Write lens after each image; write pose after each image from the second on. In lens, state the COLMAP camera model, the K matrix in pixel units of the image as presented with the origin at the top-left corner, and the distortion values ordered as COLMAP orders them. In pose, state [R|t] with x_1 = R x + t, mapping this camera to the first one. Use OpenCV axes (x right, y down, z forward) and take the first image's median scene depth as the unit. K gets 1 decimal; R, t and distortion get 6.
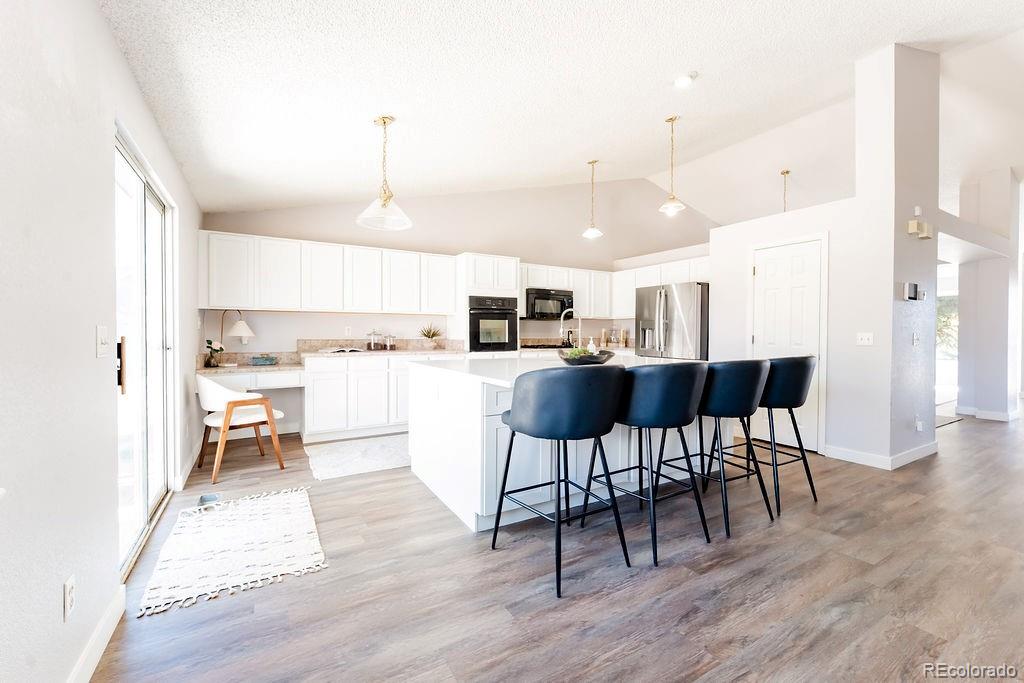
lens RADIAL K [[414.2, 0, 508.1], [0, 414.2, 328.7], [0, 0, 1]] dist [0.000525, 0.000069]
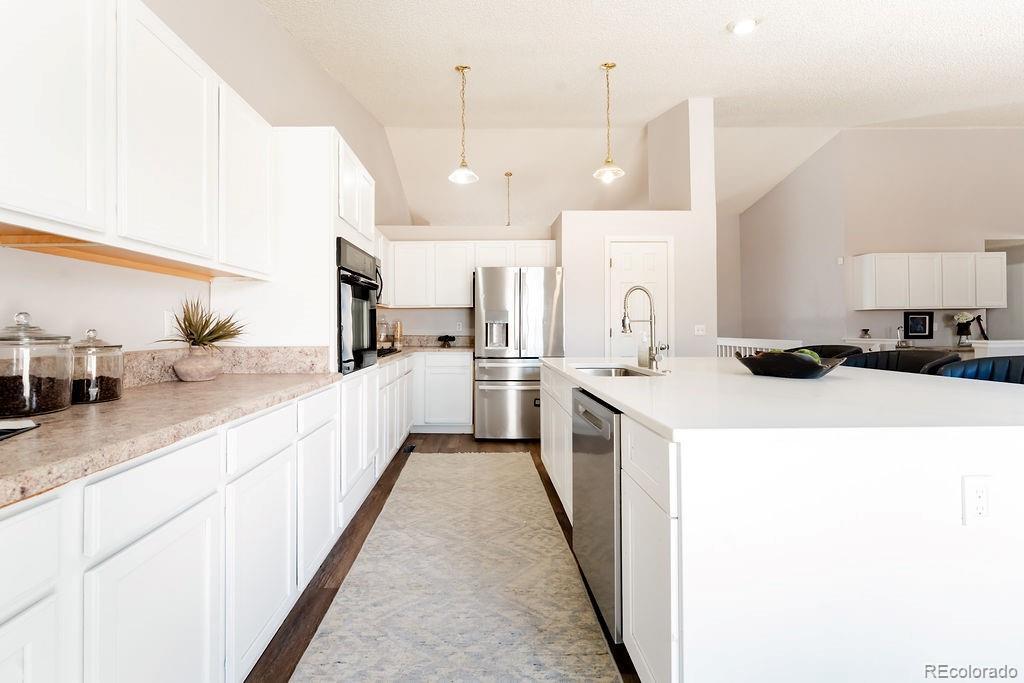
lens RADIAL K [[414.2, 0, 508.1], [0, 414.2, 328.7], [0, 0, 1]] dist [0.000525, 0.000069]
pose [[0.476053, -0.003943, 0.879408, -0.385725], [0.009367, 0.999956, -0.000587, 0.012607], [-0.879367, 0.008517, 0.476069, 0.689131]]
